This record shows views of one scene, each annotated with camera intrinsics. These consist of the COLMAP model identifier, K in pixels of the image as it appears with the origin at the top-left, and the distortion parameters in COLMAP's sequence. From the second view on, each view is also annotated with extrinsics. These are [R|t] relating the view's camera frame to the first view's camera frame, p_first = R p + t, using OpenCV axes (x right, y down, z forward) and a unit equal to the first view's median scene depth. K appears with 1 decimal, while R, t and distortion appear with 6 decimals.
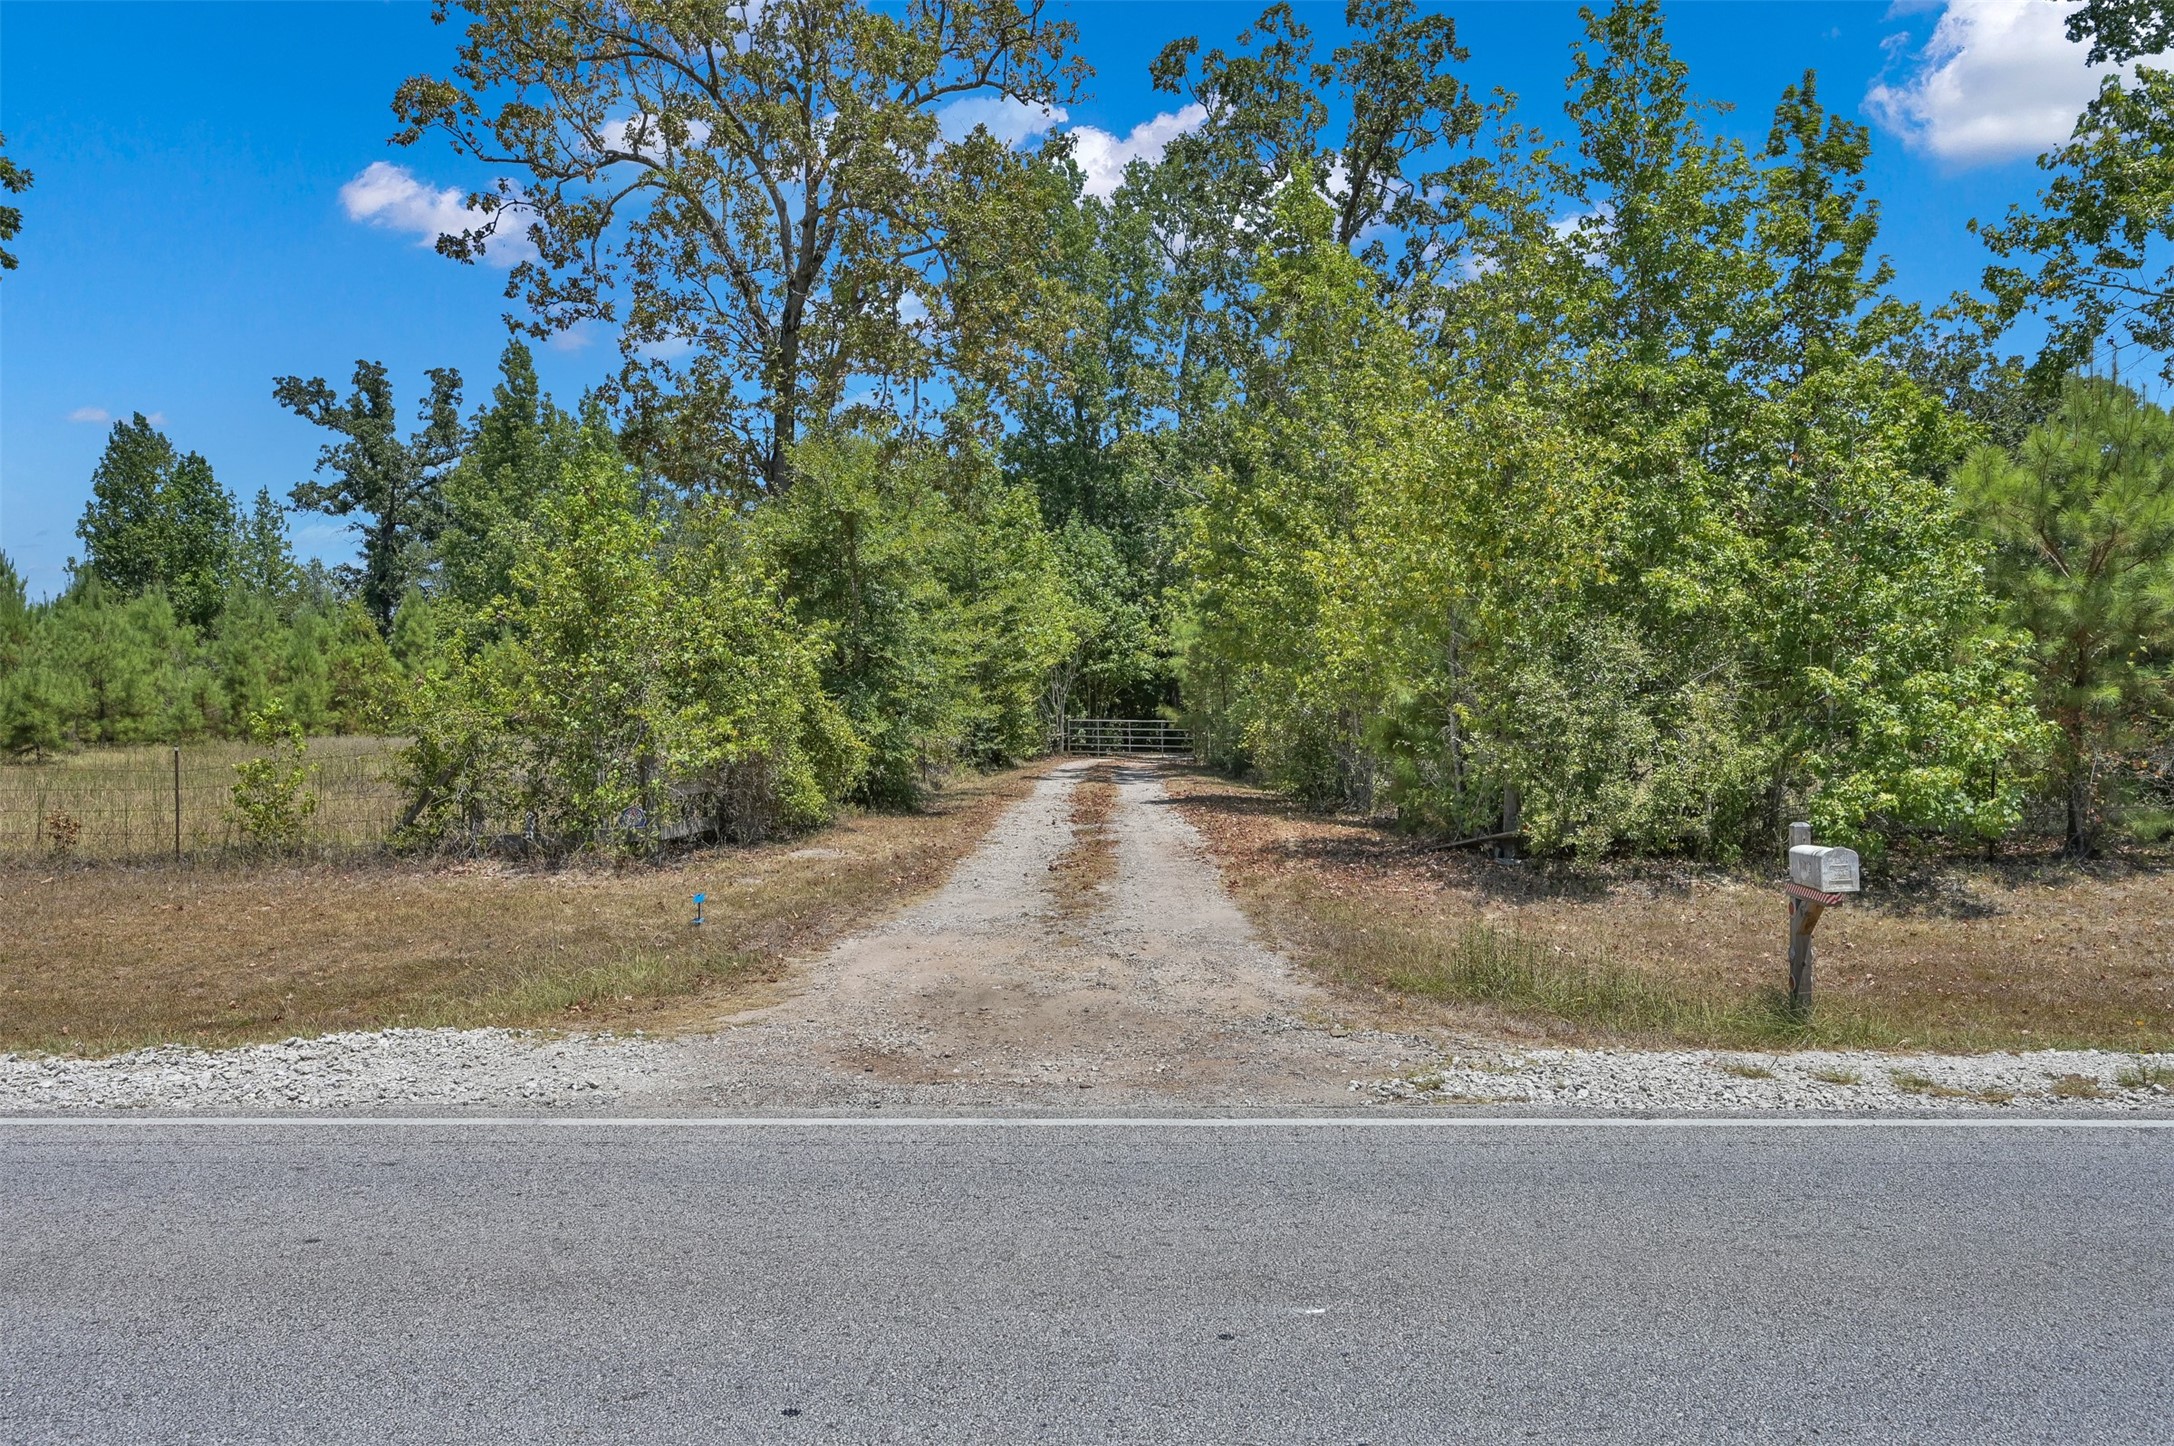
lens RADIAL K [[1532.6, 0, 1087.0], [0, 1532.6, 723.0], [0, 0, 1]] dist [-0.000035, 0.002520]
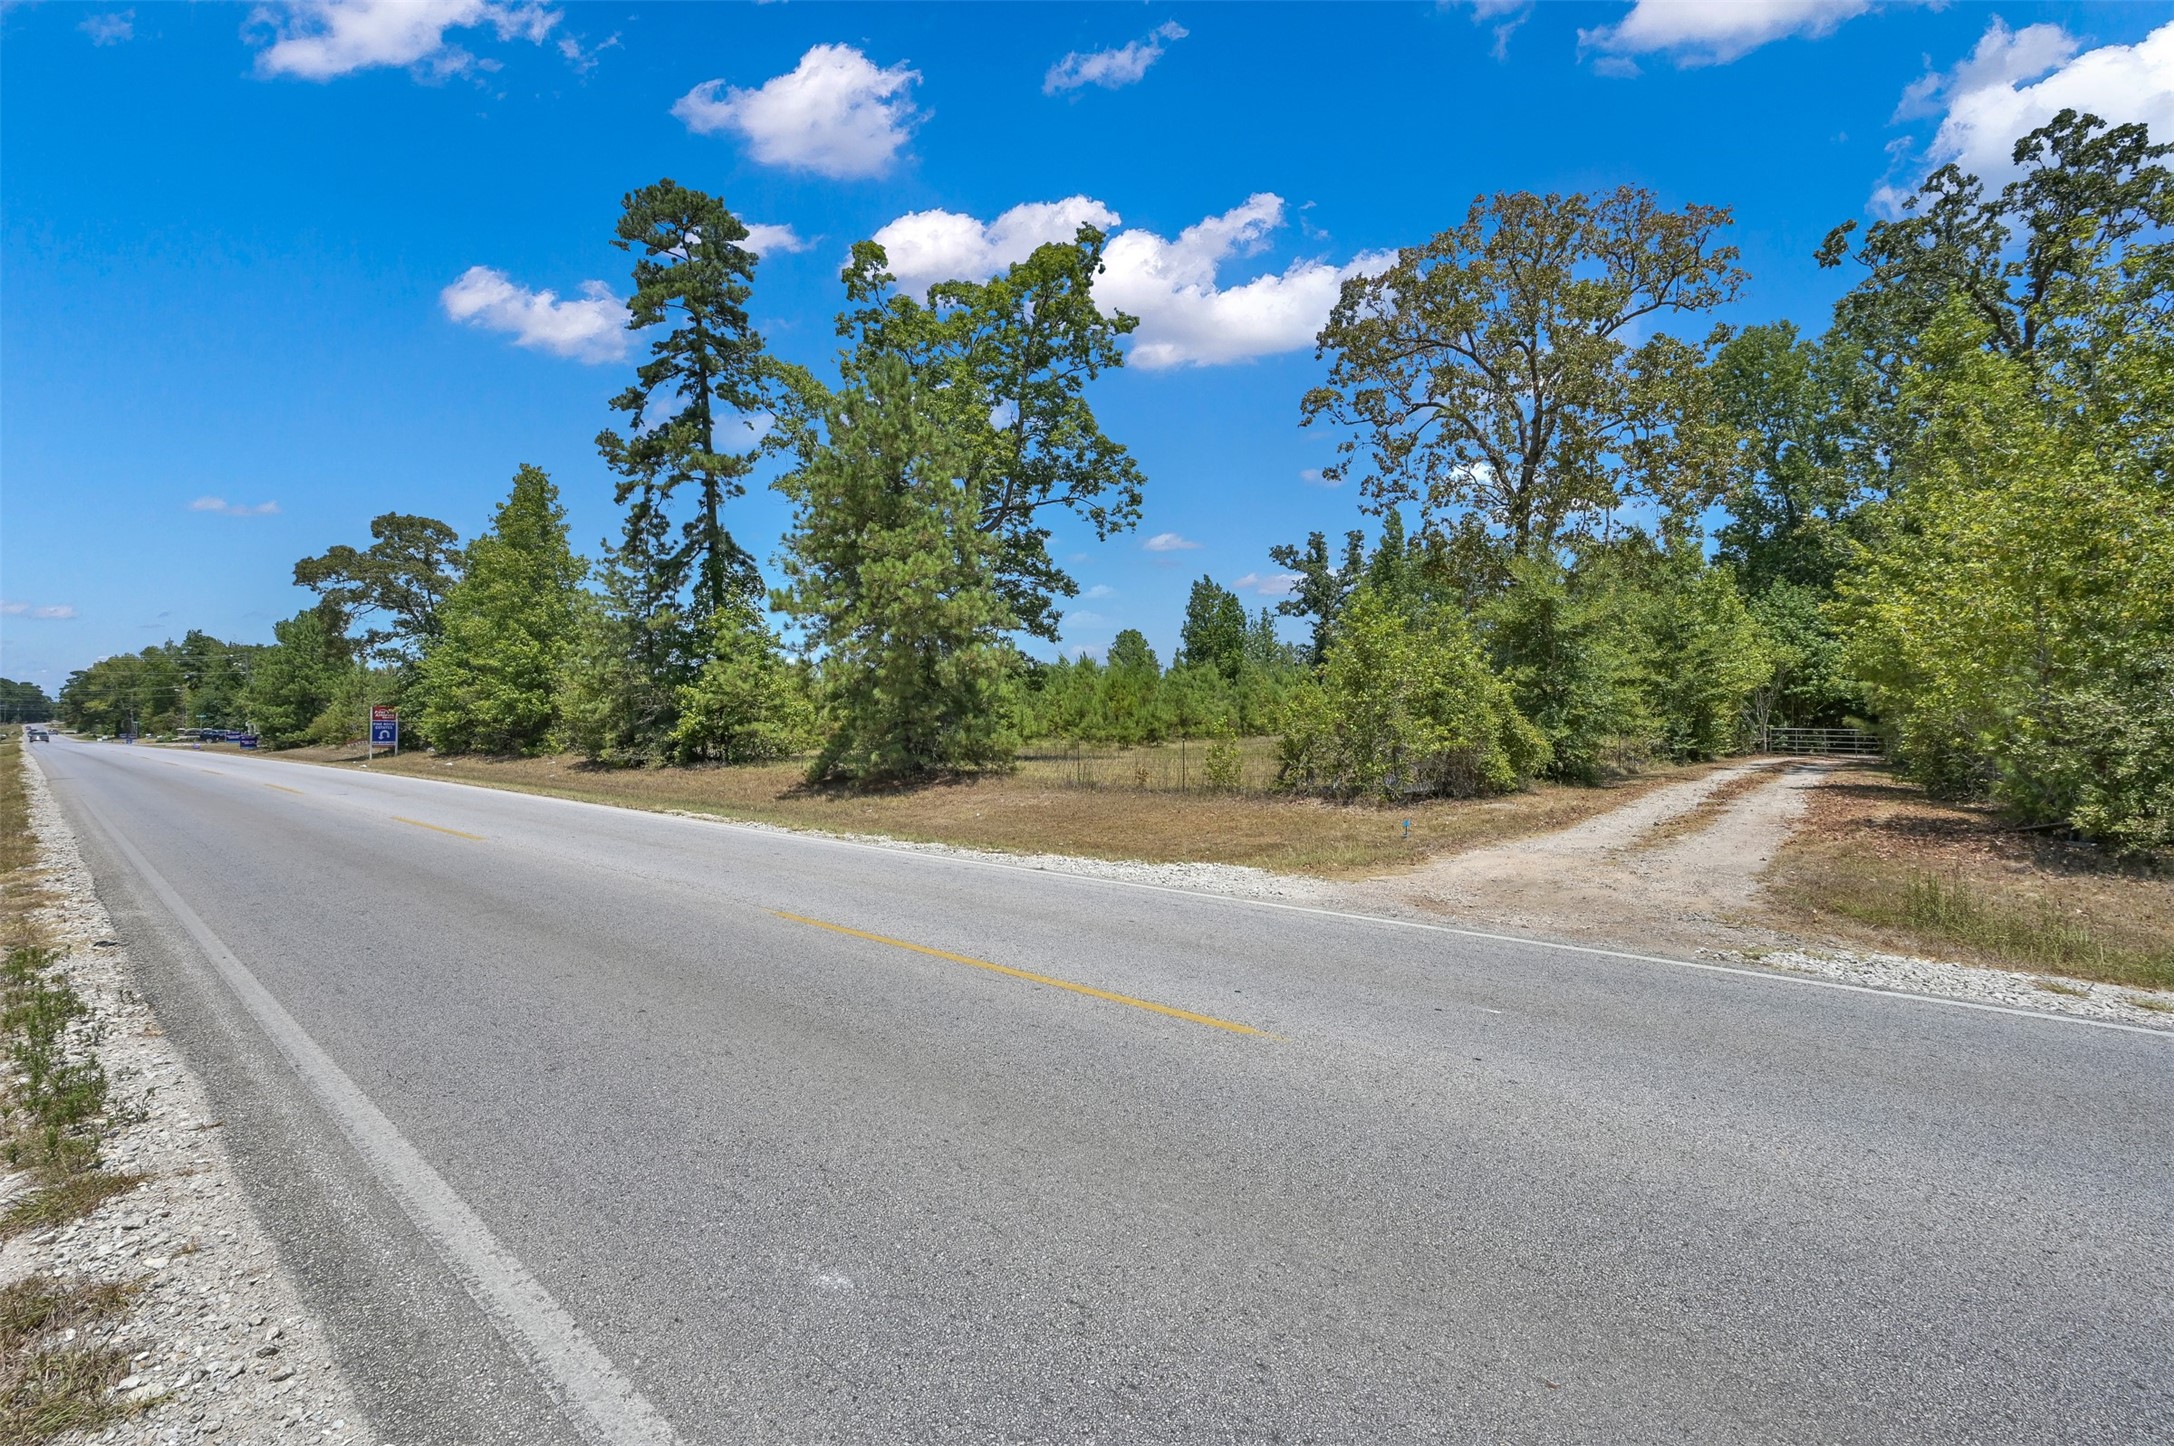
lens RADIAL K [[933.1, 0, 1087.0], [0, 933.1, 723.0], [0, 0, 1]] dist [0.000632, 0.000434]
pose [[0.761000, 0.000264, -0.648752, 0.095598], [-0.004626, 0.999977, -0.005019, 0.000290], [0.648735, 0.006821, 0.760984, -0.056642]]
